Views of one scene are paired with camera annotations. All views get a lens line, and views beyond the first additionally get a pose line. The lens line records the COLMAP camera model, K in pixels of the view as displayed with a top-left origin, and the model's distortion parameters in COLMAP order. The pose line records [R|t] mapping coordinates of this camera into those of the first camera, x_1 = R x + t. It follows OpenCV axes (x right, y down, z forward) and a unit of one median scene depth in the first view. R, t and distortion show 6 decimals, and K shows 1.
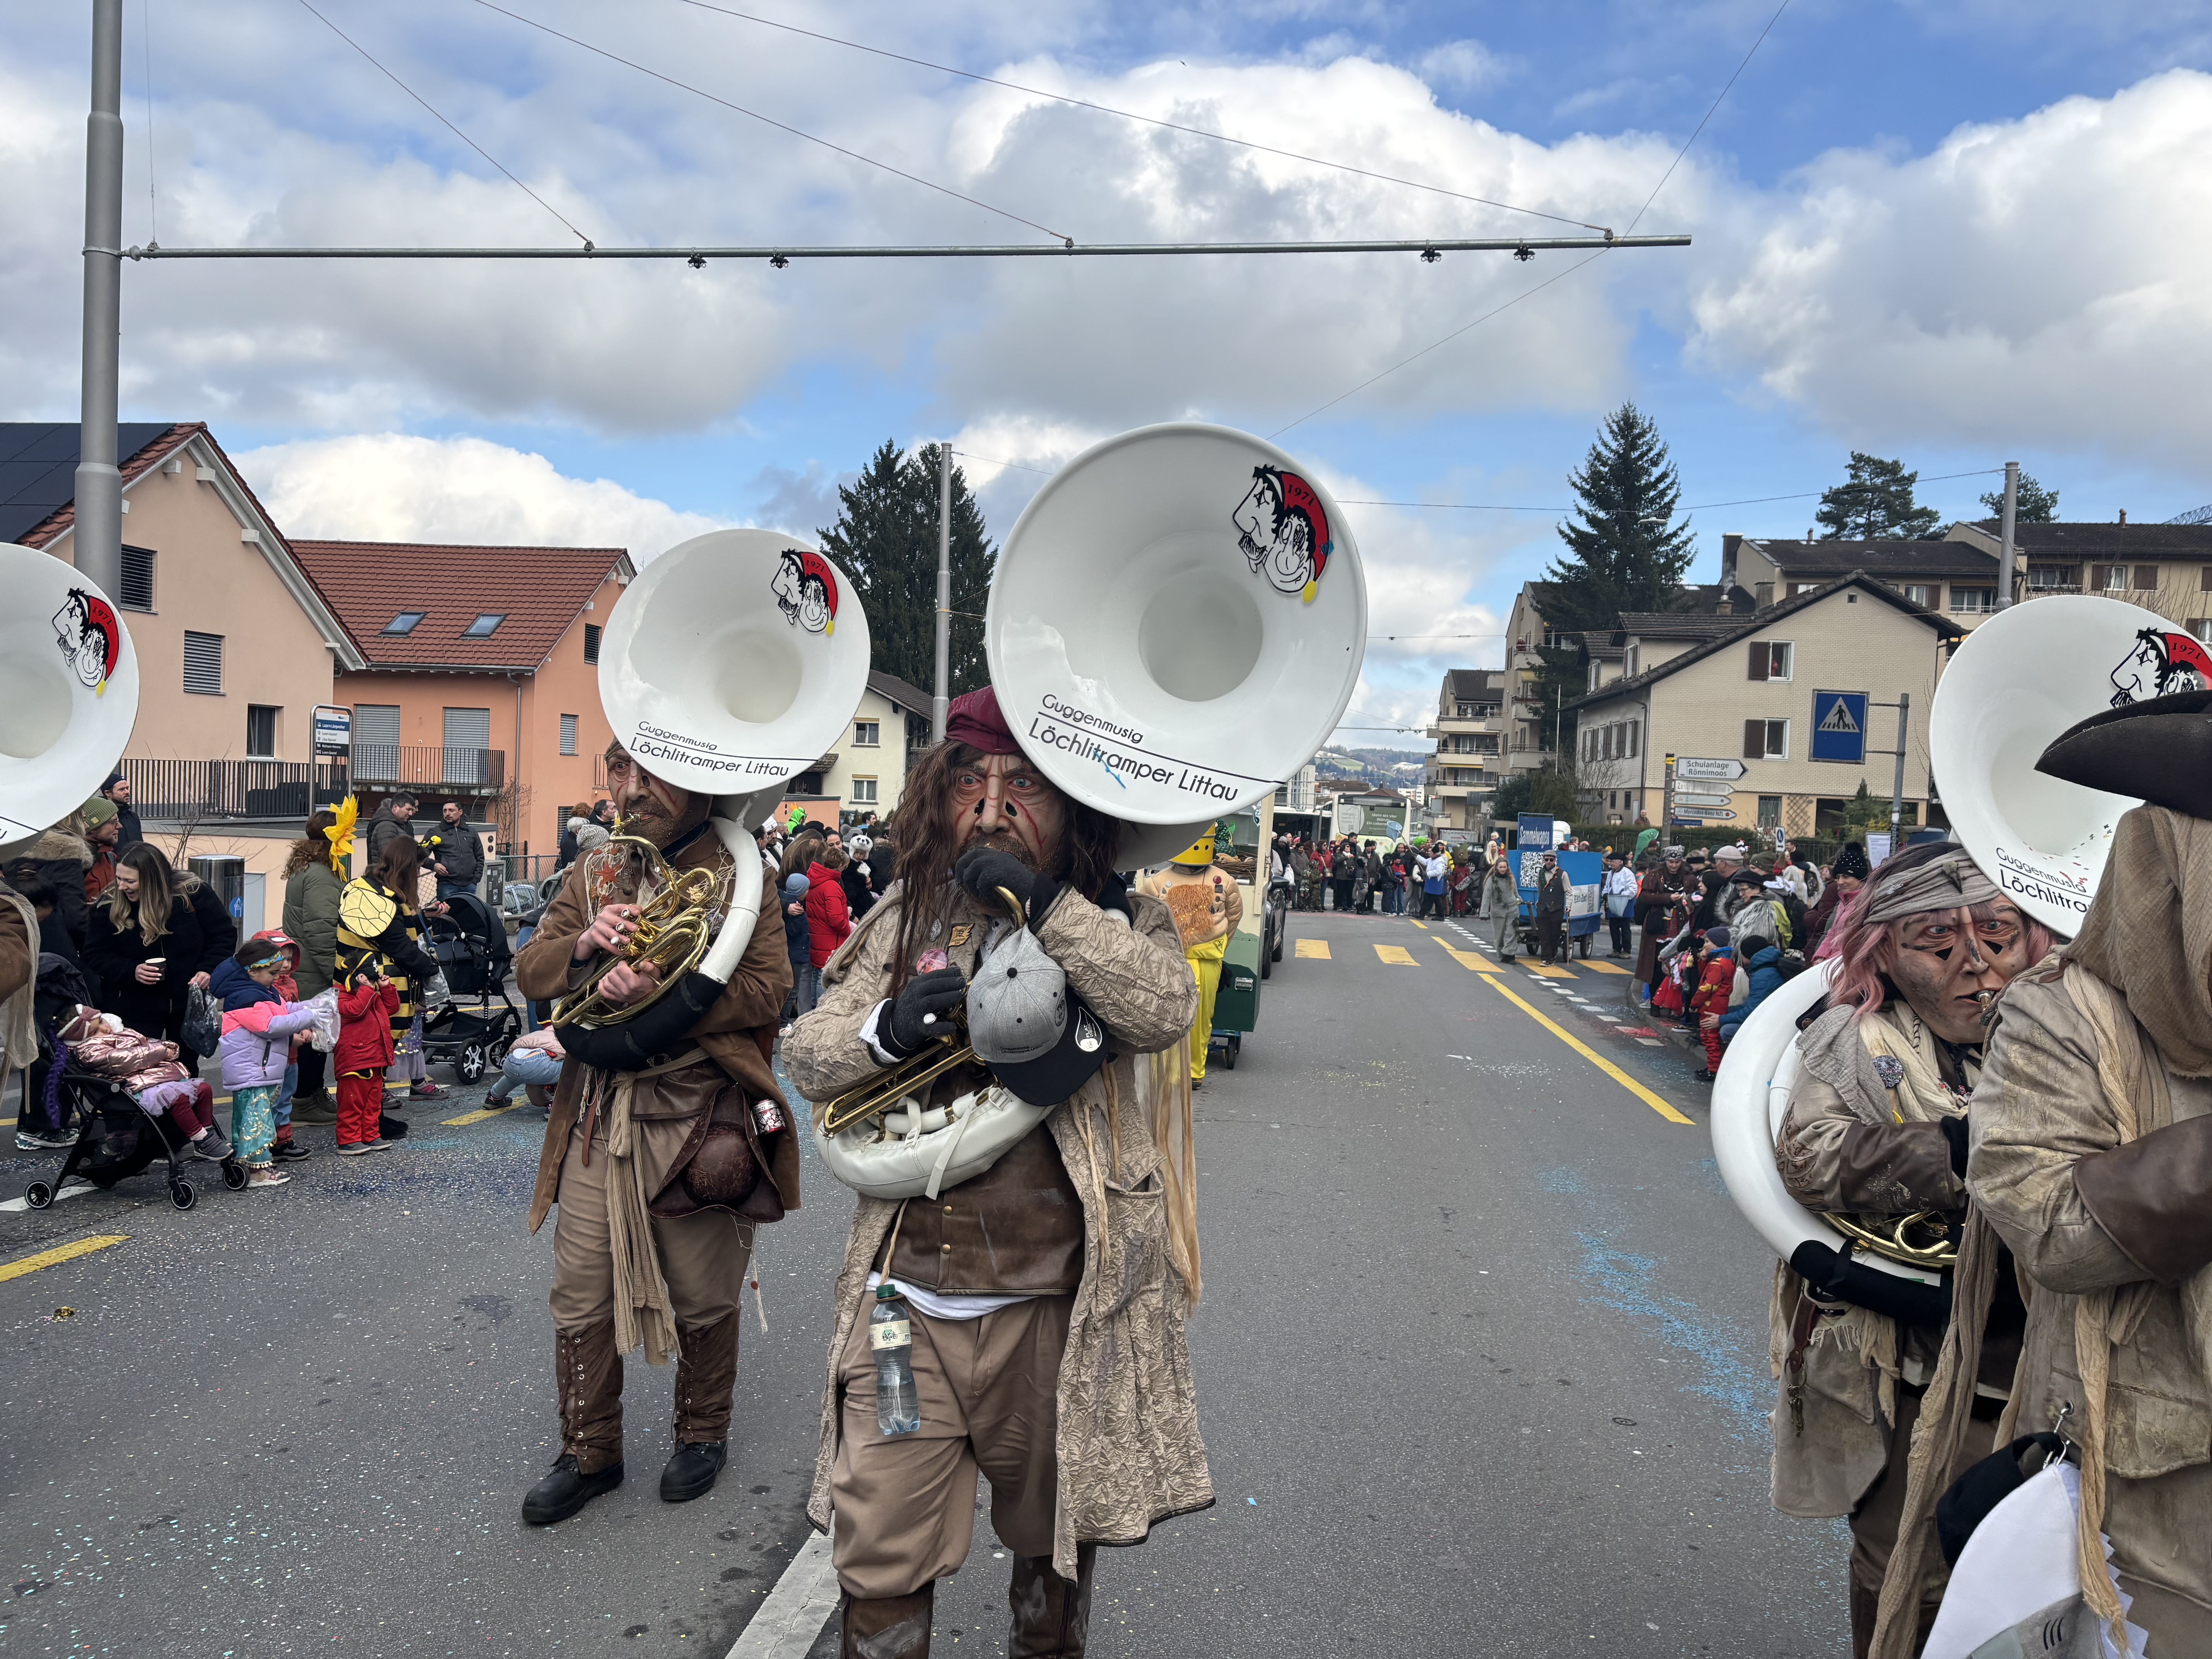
lens RADIAL K [[1639.8, 0, 1090.7], [0, 1639.8, 830.1], [0, 0, 1]] dist [0.062521, -0.058898]
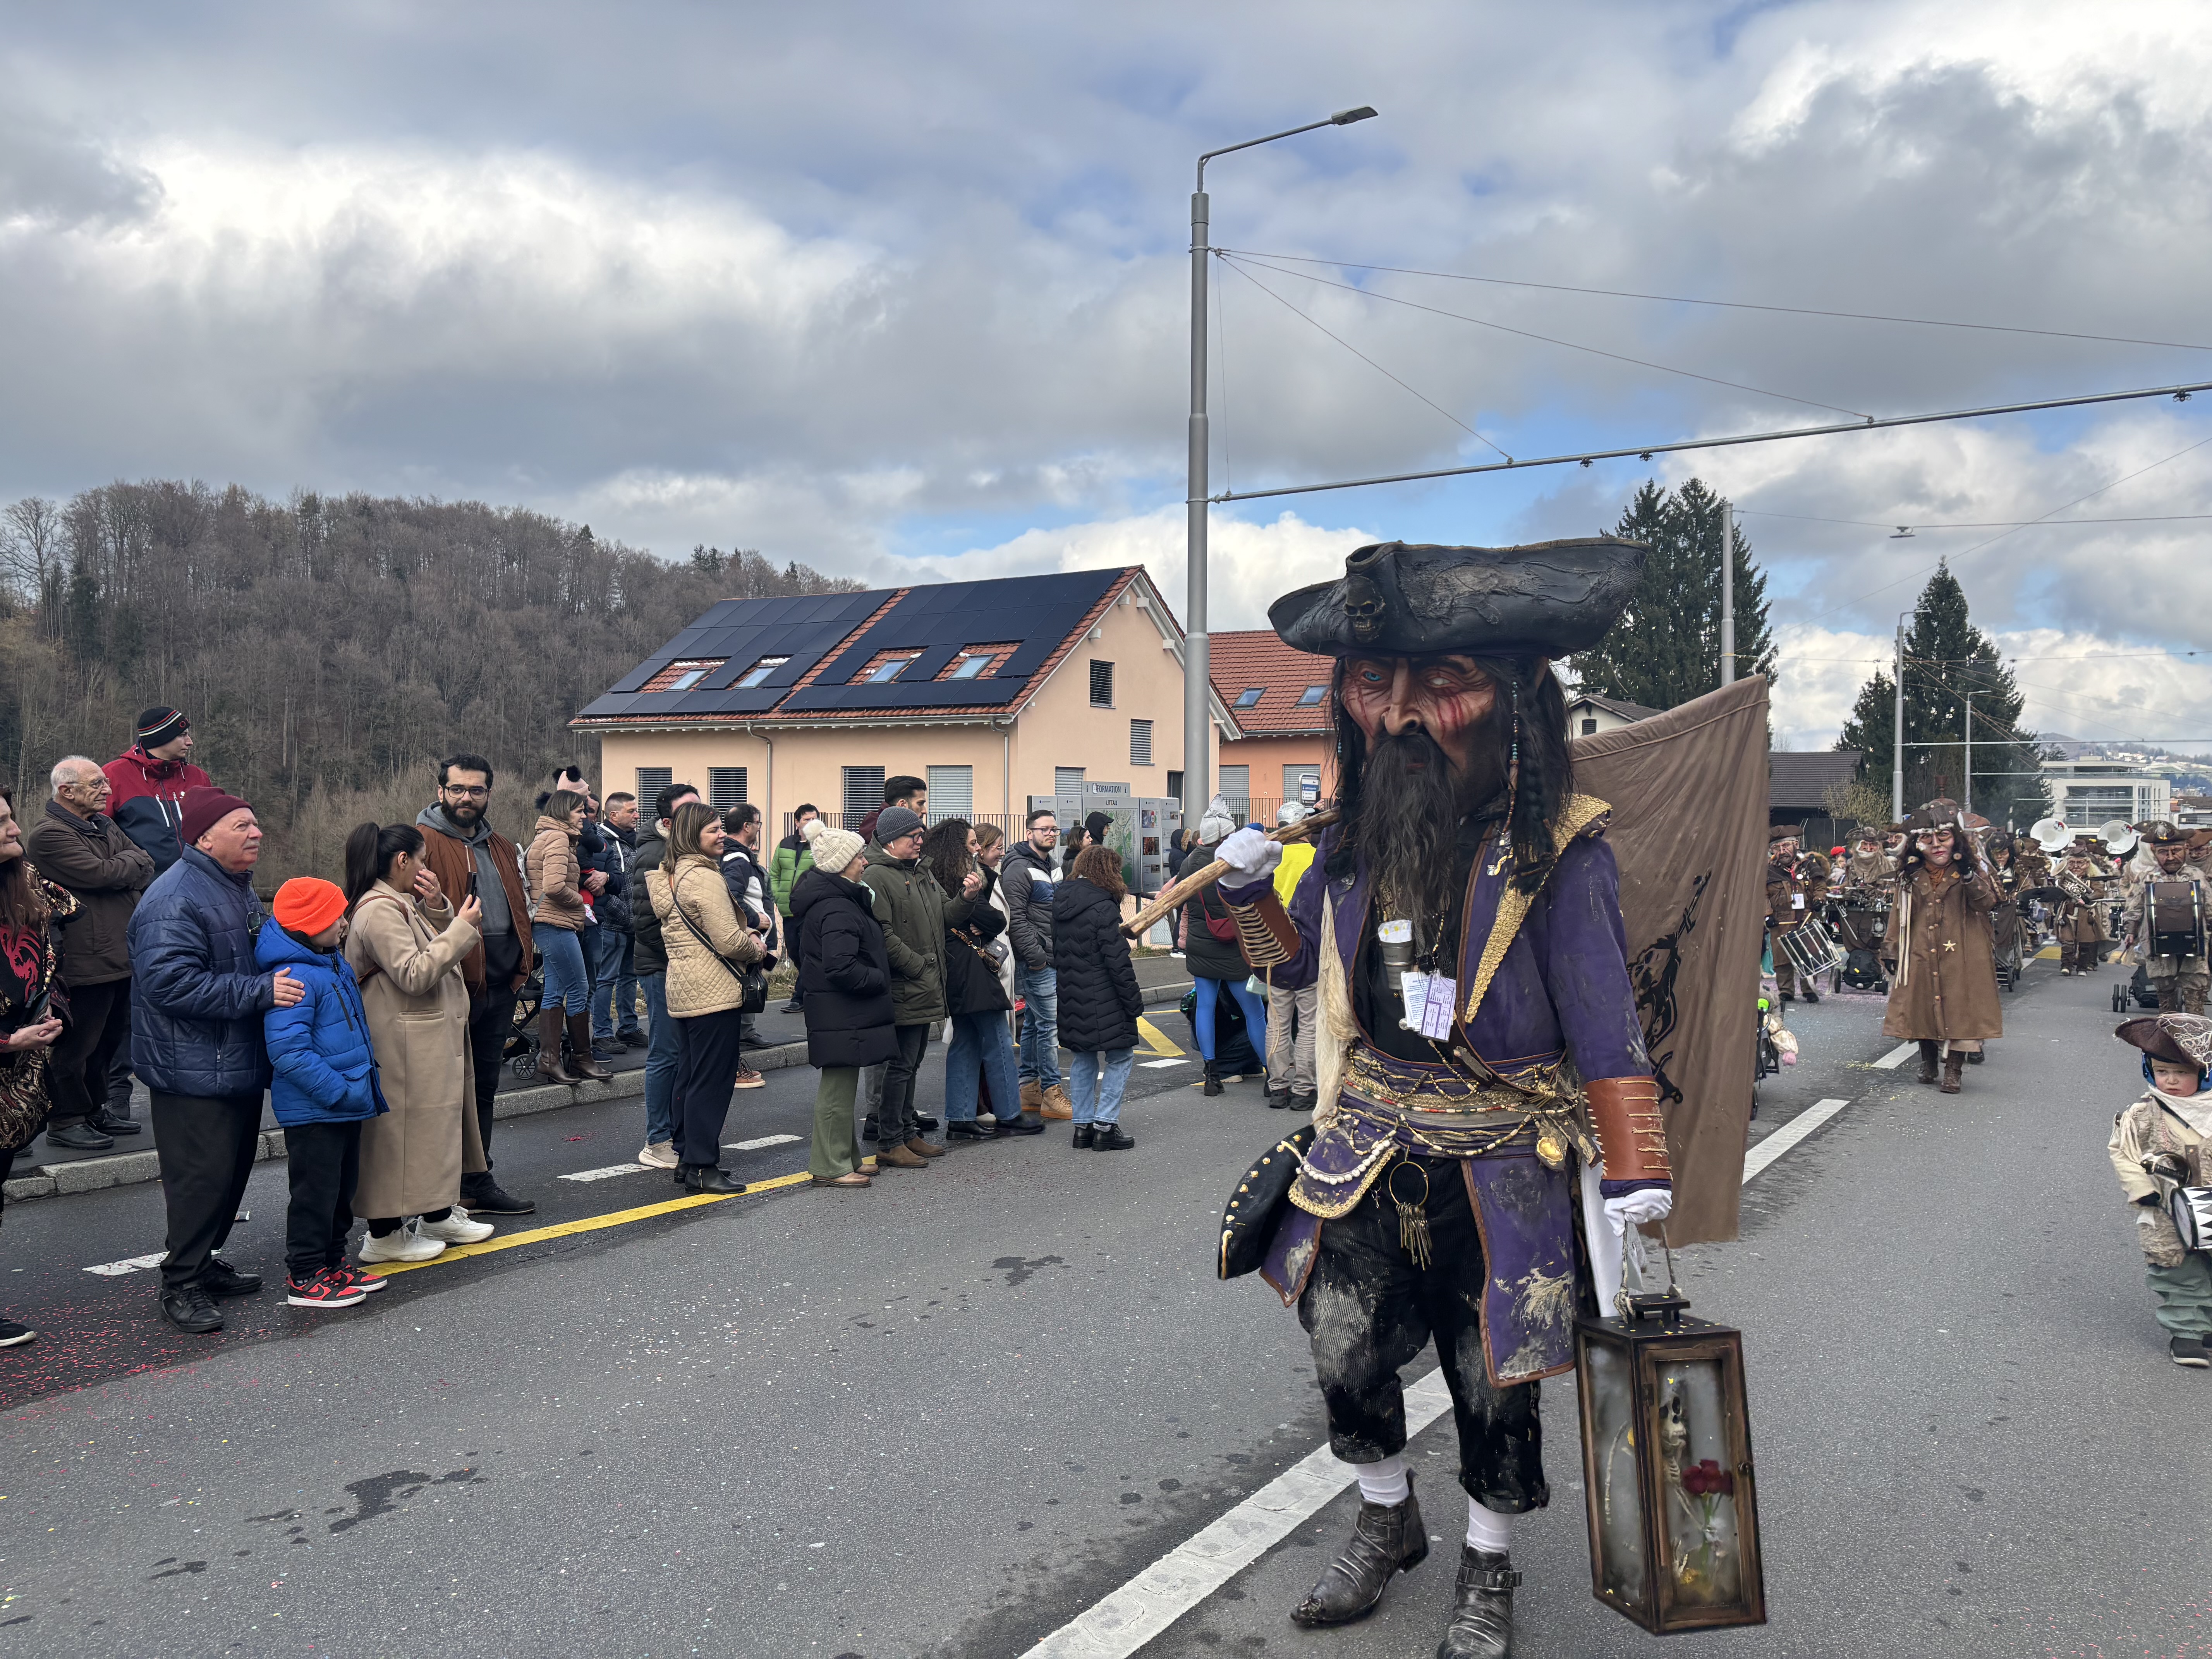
lens RADIAL K [[1676.8, 0, 1073.1], [0, 1676.8, 825.9], [0, 0, 1]] dist [0.048114, -0.037142]
pose [[0.903618, -0.026982, -0.427488, -0.004584], [0.016017, 0.999445, -0.029225, 0.003139], [0.428039, 0.019561, 0.903549, -0.127166]]
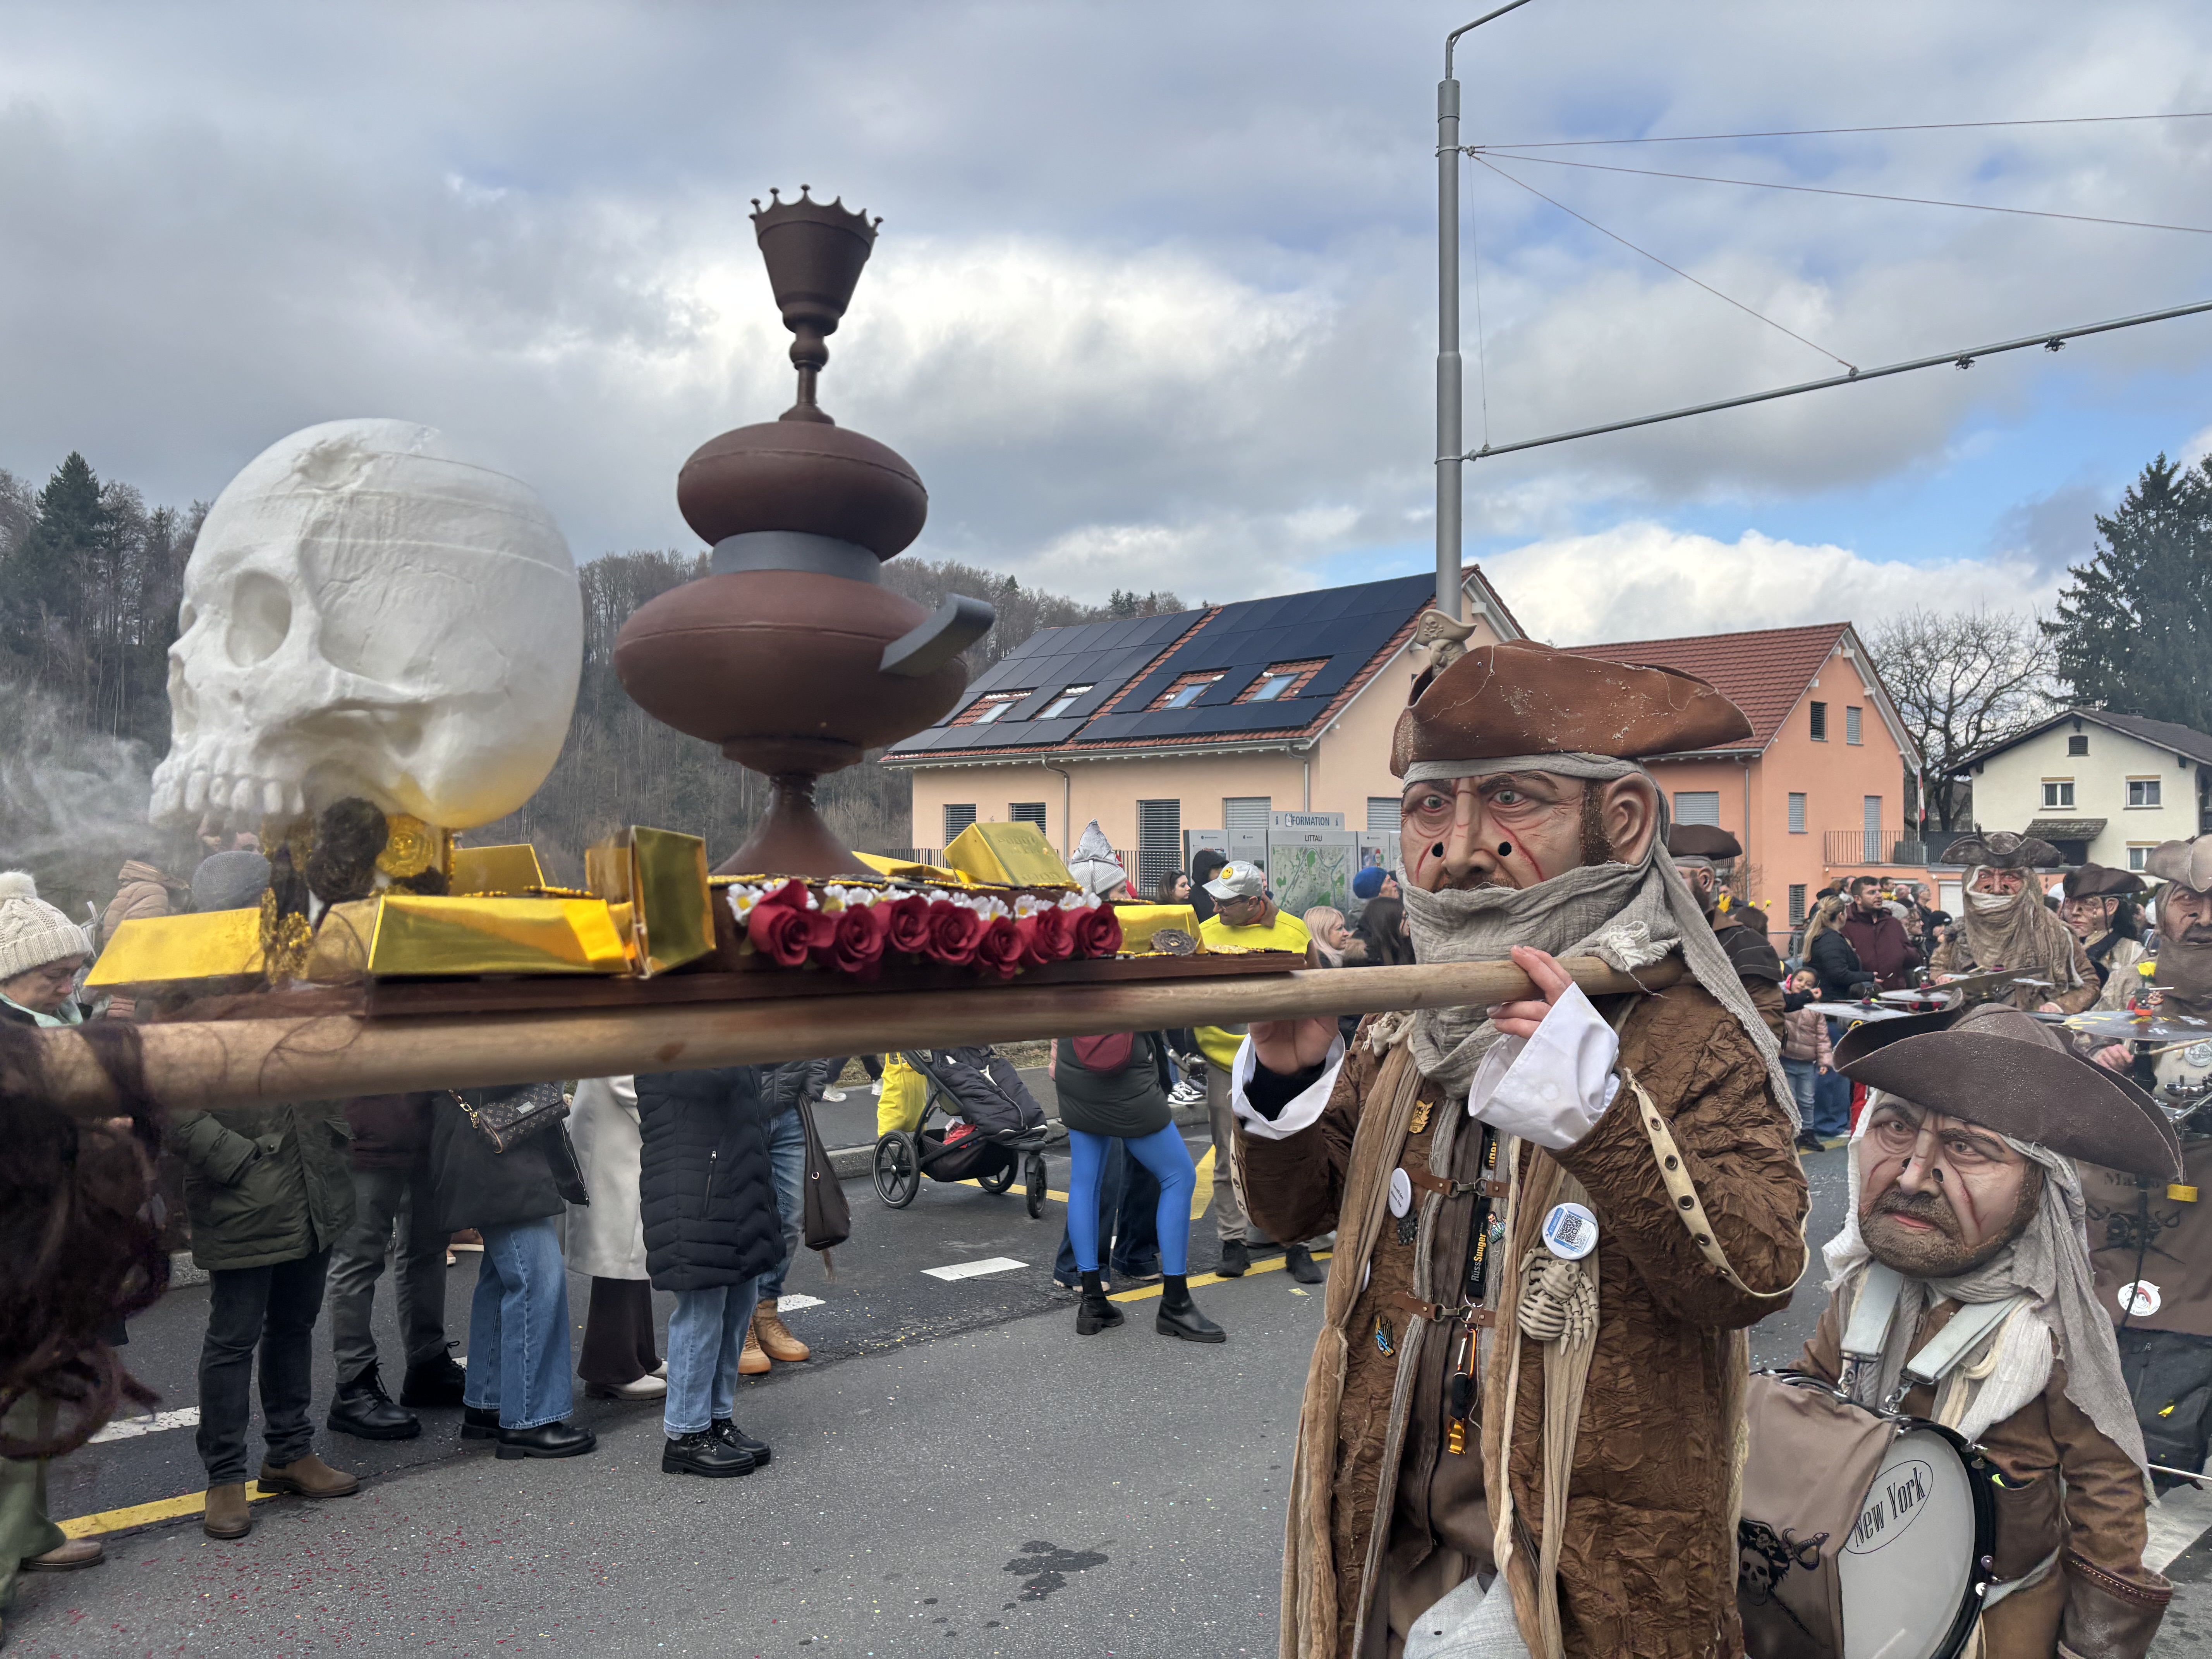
lens RADIAL K [[1648.5, 0, 1098.3], [0, 1648.5, 826.0], [0, 0, 1]] dist [0.088638, -0.093446]
pose [[0.771518, -0.042911, -0.634759, 0.000423], [0.010805, 0.998463, -0.054366, 0.000567], [0.636116, 0.035085, 0.770795, -0.038203]]
